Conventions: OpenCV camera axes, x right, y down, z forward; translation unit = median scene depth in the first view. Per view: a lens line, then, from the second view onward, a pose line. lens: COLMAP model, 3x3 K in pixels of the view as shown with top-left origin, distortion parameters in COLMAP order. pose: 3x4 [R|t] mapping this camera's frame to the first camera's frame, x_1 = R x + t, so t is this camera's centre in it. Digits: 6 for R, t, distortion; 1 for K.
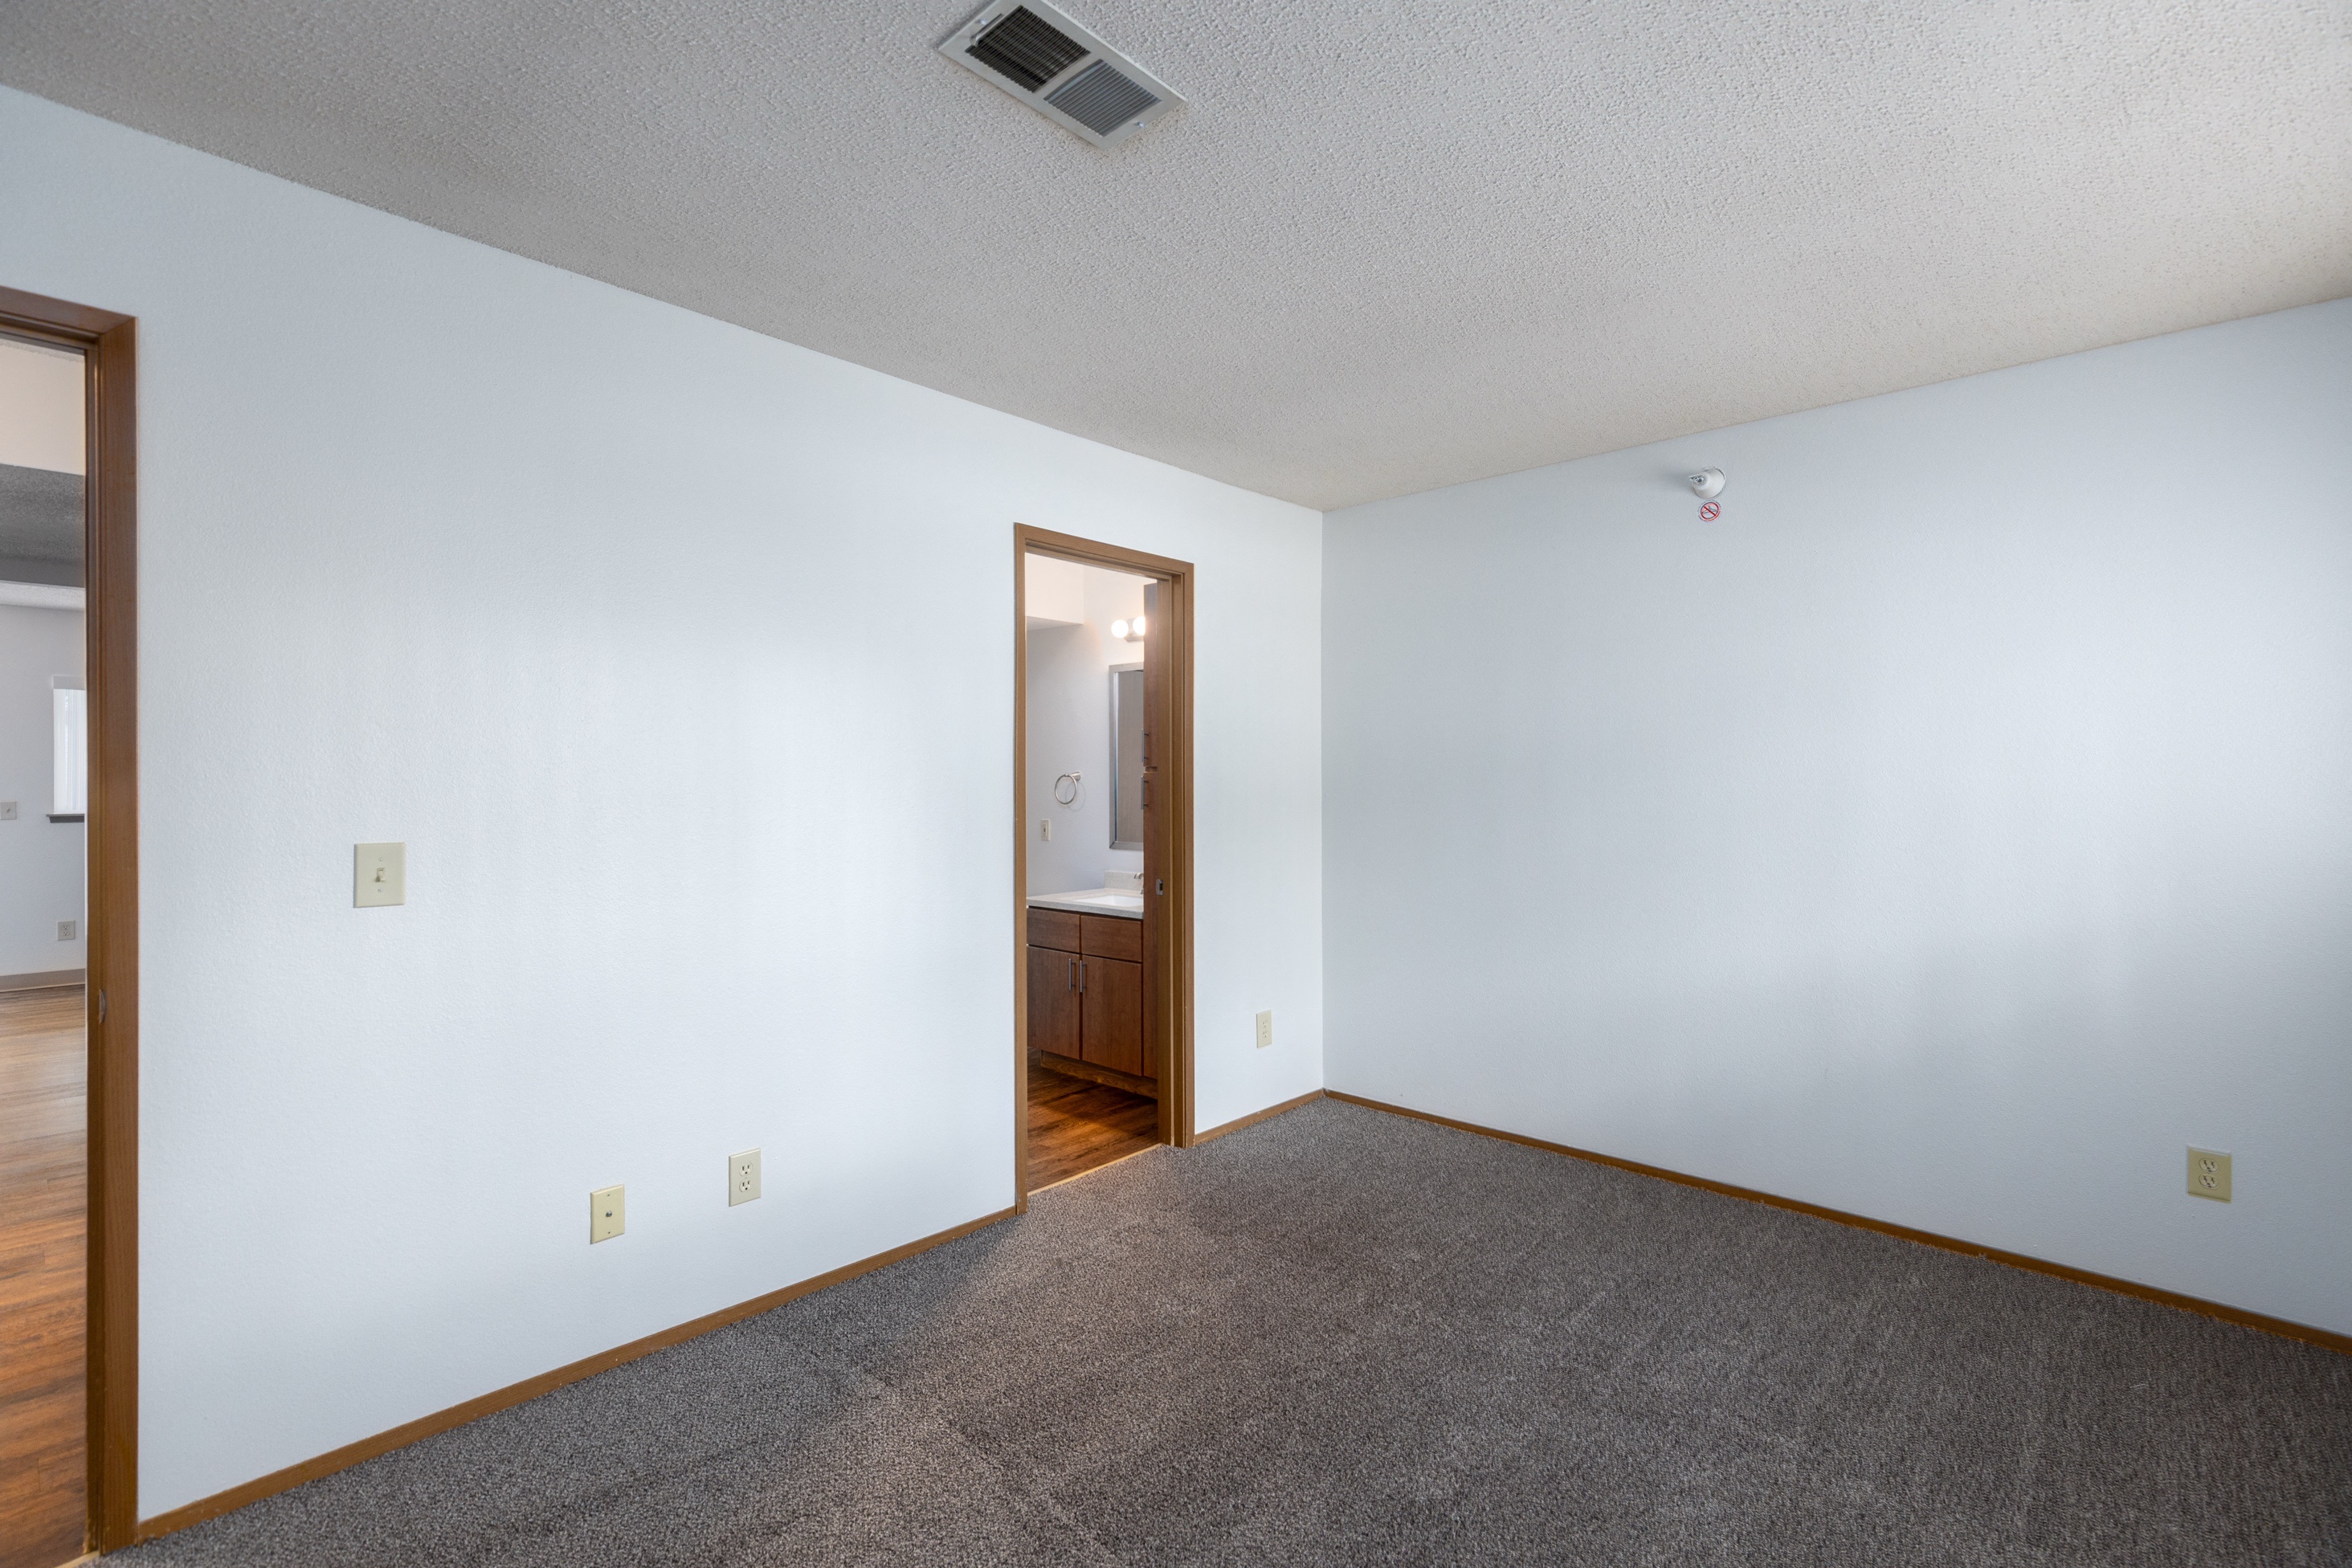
lens RADIAL K [[1061.3, 0, 1165.1], [0, 1061.3, 783.0], [0, 0, 1]] dist [0.009187, -0.000383]
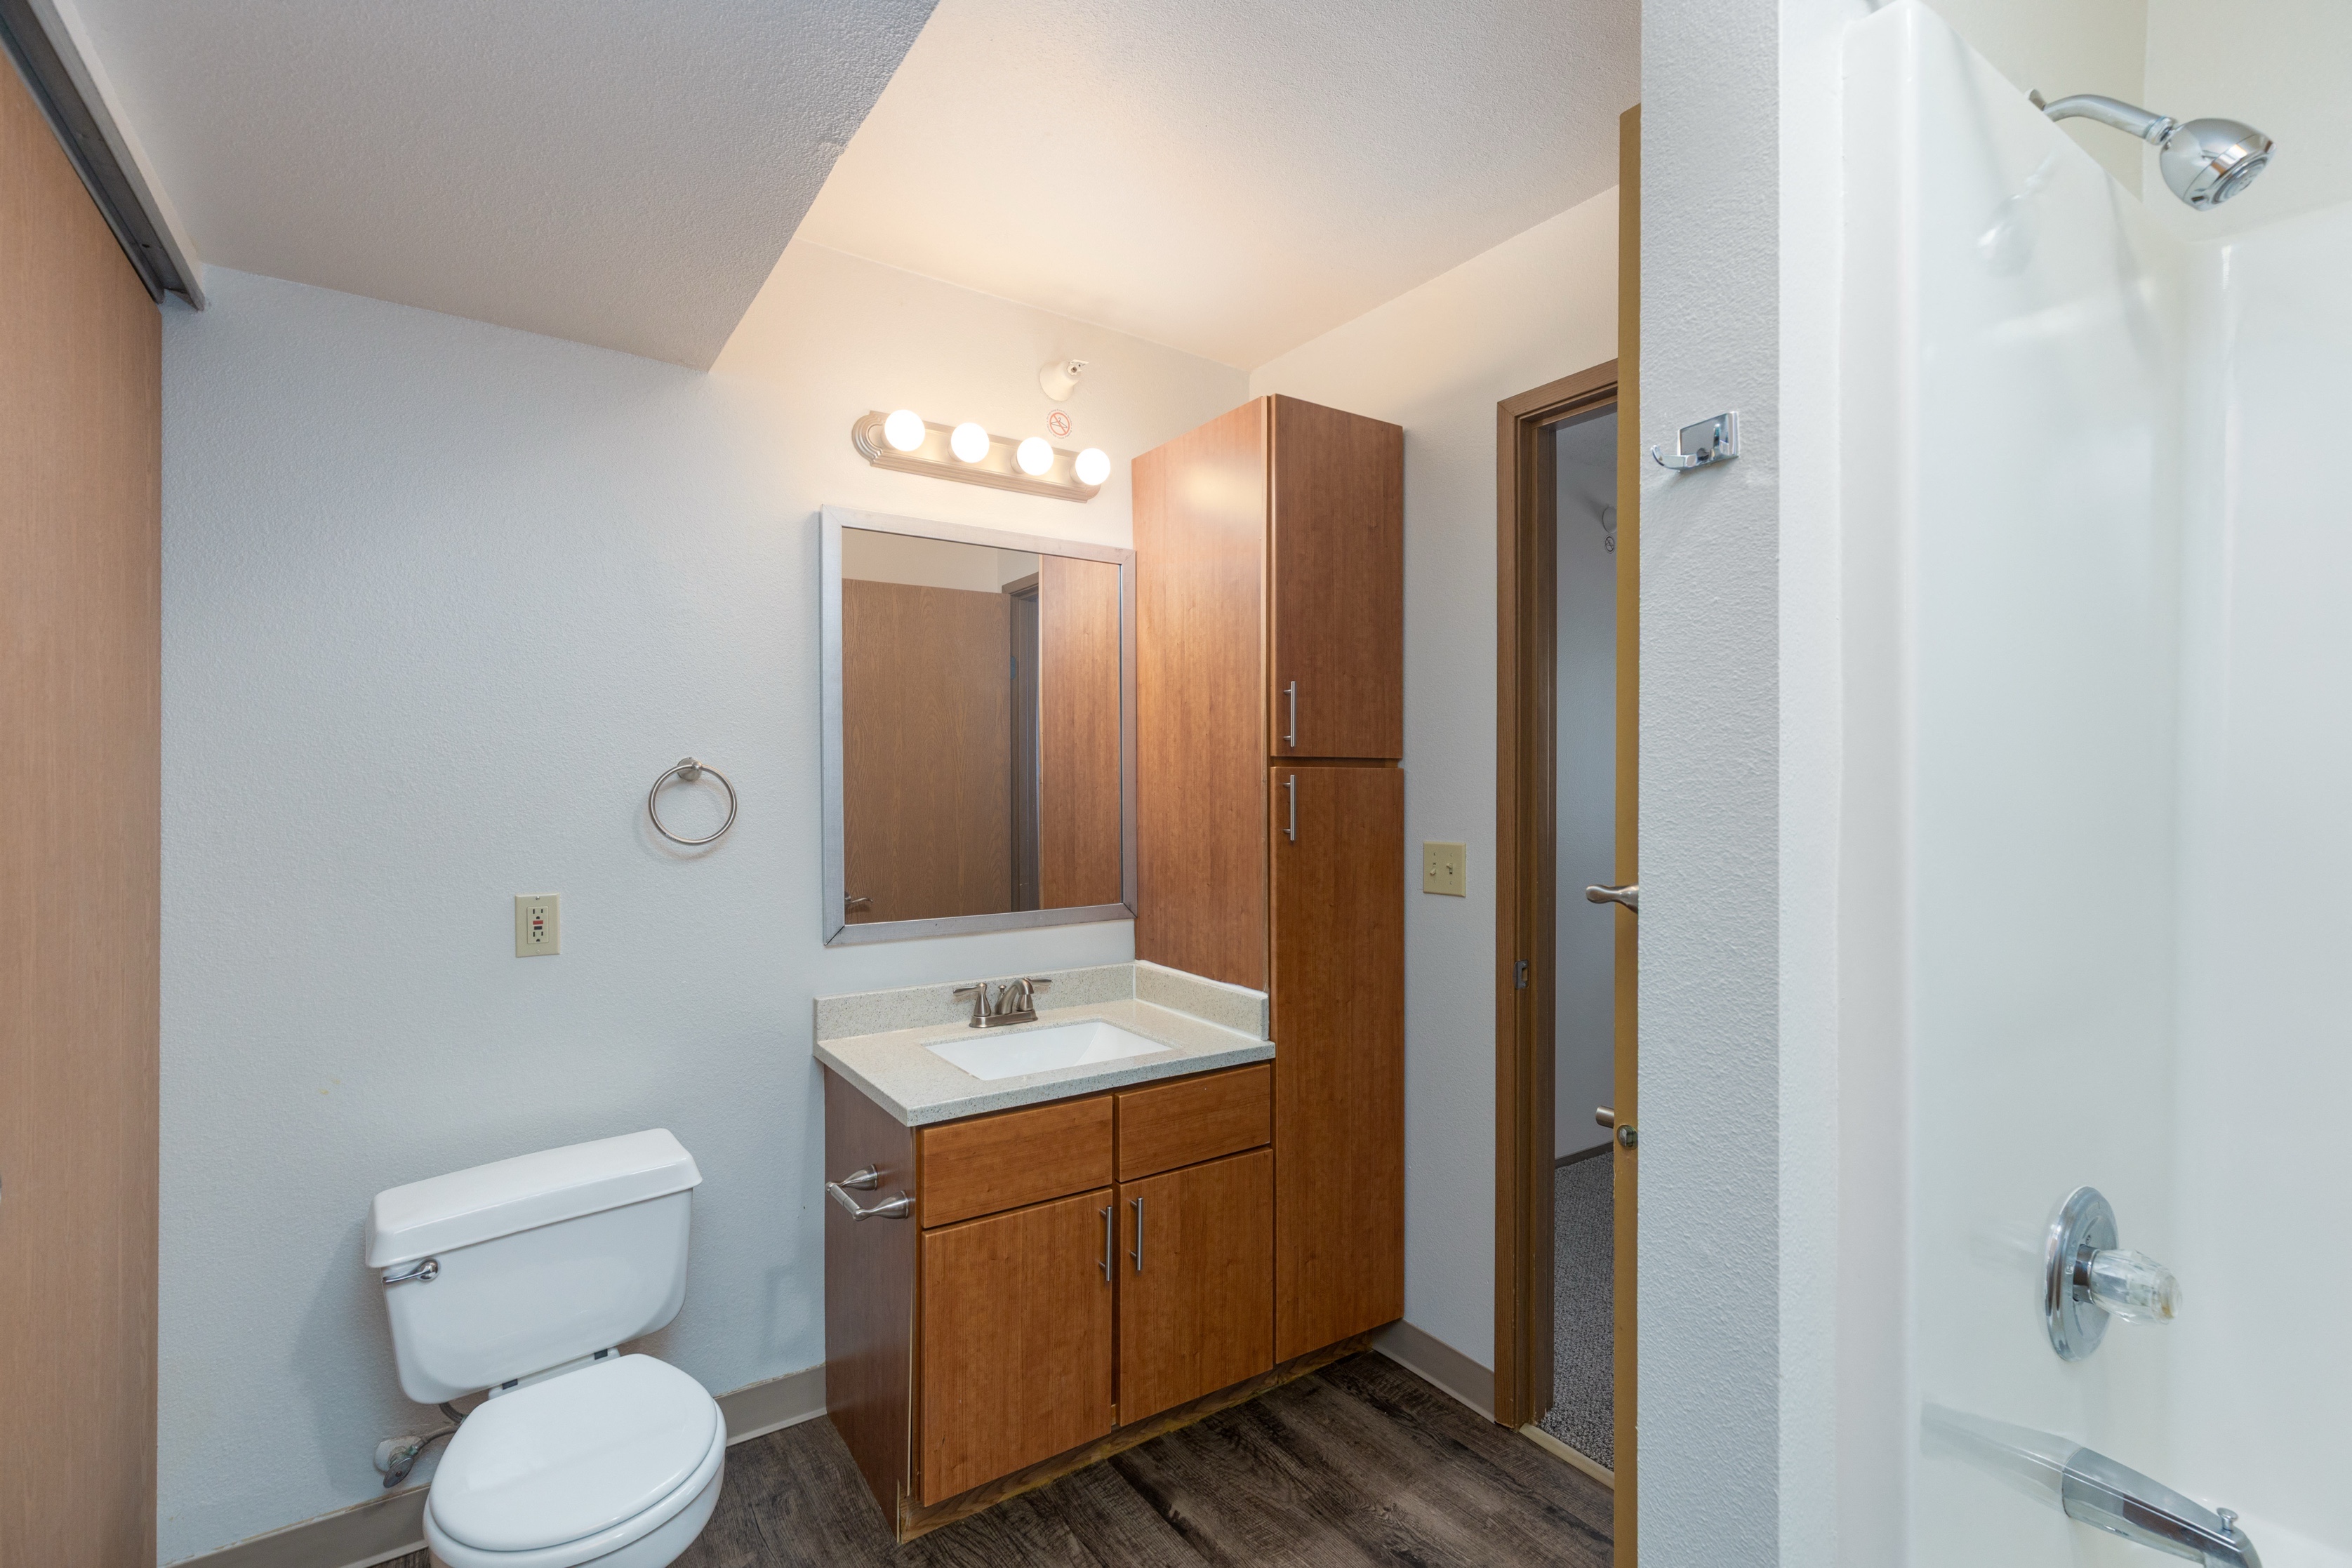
lens RADIAL K [[1061.3, 0, 1176.0], [0, 1061.3, 783.2], [0, 0, 1]] dist [0.009187, -0.000383]
pose [[0.218695, -0.000962, 0.975793, -0.530724], [0.007769, 0.999970, -0.000756, -0.004404], [-0.975762, 0.007747, 0.218695, 0.931993]]
